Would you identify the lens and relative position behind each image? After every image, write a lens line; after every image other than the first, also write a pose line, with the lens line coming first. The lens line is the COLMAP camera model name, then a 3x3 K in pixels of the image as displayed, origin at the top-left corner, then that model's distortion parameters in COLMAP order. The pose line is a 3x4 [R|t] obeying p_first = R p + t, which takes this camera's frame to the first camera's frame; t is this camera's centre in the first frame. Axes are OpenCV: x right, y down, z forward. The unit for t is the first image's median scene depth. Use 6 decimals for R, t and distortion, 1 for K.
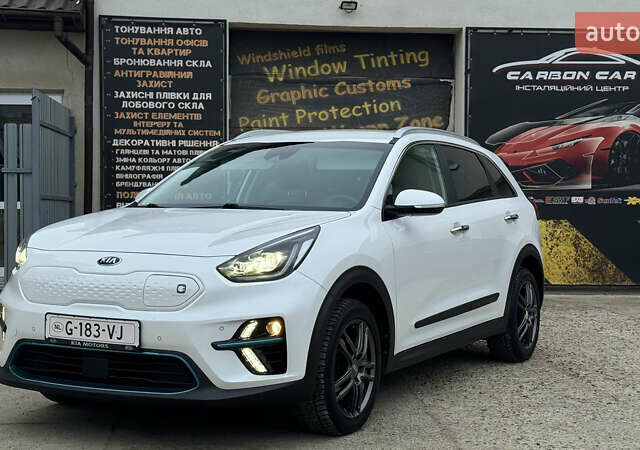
lens RADIAL K [[1078.9, 0, 320.3], [0, 1078.9, 234.5], [0, 0, 1]] dist [0.171818, 0.136913]
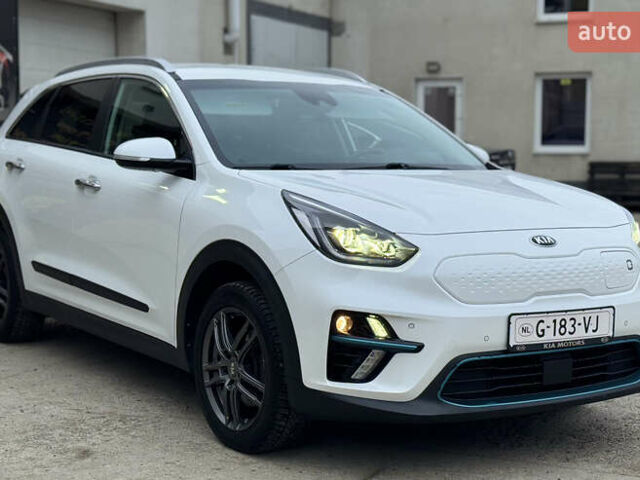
lens RADIAL K [[1197.8, 0, 320.0], [0, 1197.8, 240.0], [0, 0, 1]] dist [-0.003808, 0.118445]
pose [[0.476248, -0.079632, 0.875698, -0.929861], [0.017751, 0.996559, 0.080969, -0.045560], [-0.879132, -0.023017, 0.476022, 0.633915]]
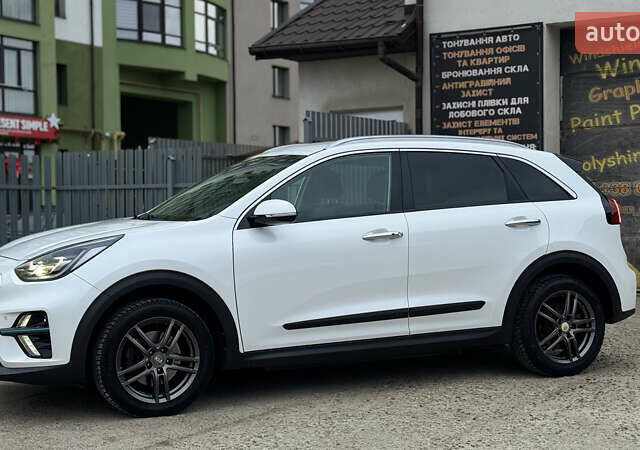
lens RADIAL K [[1078.9, 0, 320.3], [0, 1078.9, 234.5], [0, 0, 1]] dist [0.171818, 0.136913]
pose [[0.809412, 0.002126, -0.587237, 0.775412], [-0.001859, 0.999998, 0.001057, -0.008934], [0.587238, 0.000236, 0.809414, 0.163465]]
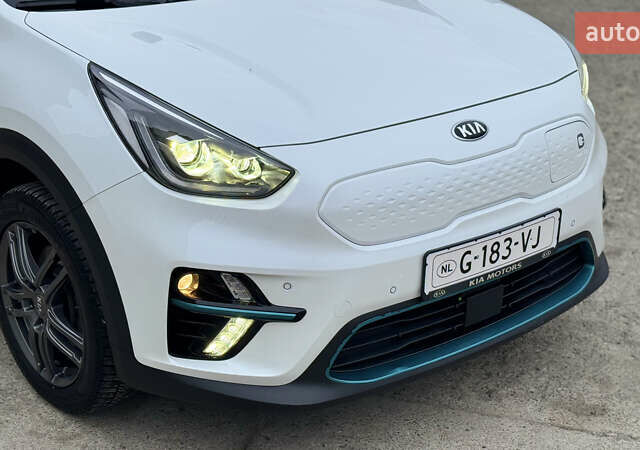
lens RADIAL K [[1078.9, 0, 320.3], [0, 1078.9, 234.5], [0, 0, 1]] dist [0.171818, 0.136913]
pose [[0.372686, -0.360356, 0.855131, -0.644103], [0.019893, 0.924410, 0.380881, -0.126692], [-0.927744, -0.124938, 0.351684, 0.761221]]
